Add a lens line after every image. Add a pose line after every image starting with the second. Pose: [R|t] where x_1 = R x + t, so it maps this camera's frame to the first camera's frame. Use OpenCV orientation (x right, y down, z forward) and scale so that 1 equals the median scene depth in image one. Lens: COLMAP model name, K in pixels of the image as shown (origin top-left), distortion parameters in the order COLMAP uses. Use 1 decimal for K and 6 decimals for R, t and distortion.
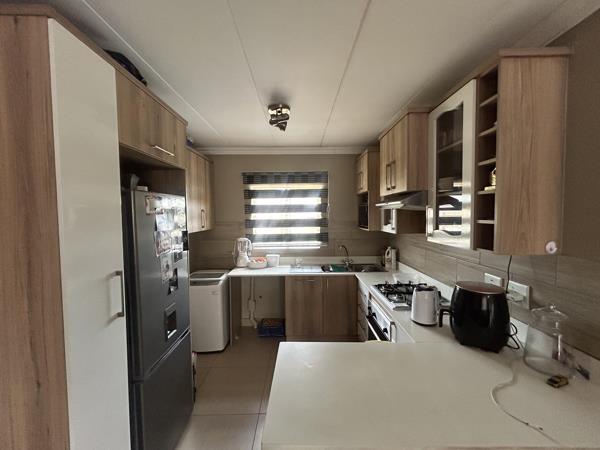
lens RADIAL K [[243.8, 0, 300.0], [0, 243.8, 225.0], [0, 0, 1]] dist [-0.000032, -0.000383]
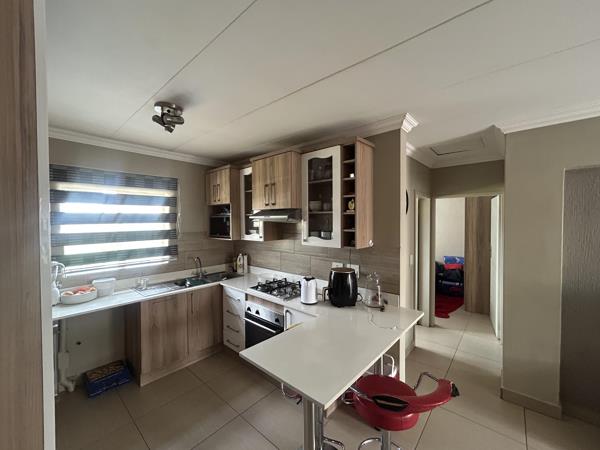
lens RADIAL K [[243.8, 0, 300.0], [0, 243.8, 225.0], [0, 0, 1]] dist [-0.000032, -0.000383]
pose [[0.658338, -0.007965, 0.752681, -0.303591], [0.033385, 0.999269, -0.018625, -0.012529], [-0.751982, 0.037390, 0.658122, 0.052214]]
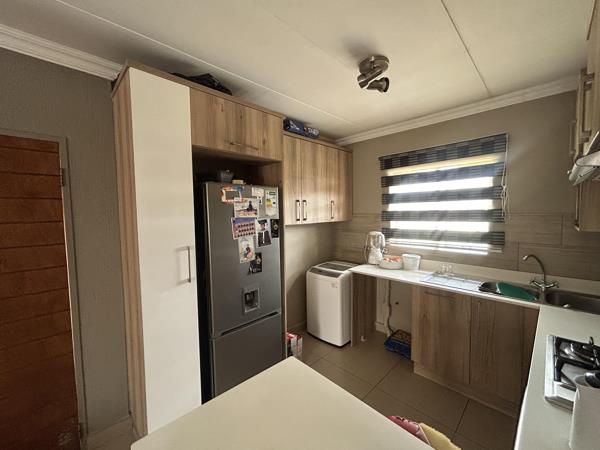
lens RADIAL K [[243.8, 0, 300.0], [0, 243.8, 225.0], [0, 0, 1]] dist [-0.000032, -0.000383]
pose [[0.695165, 0.041769, -0.717636, 0.221472], [-0.025494, 0.999115, 0.033456, 0.007086], [0.718398, -0.004962, 0.695614, 0.202642]]
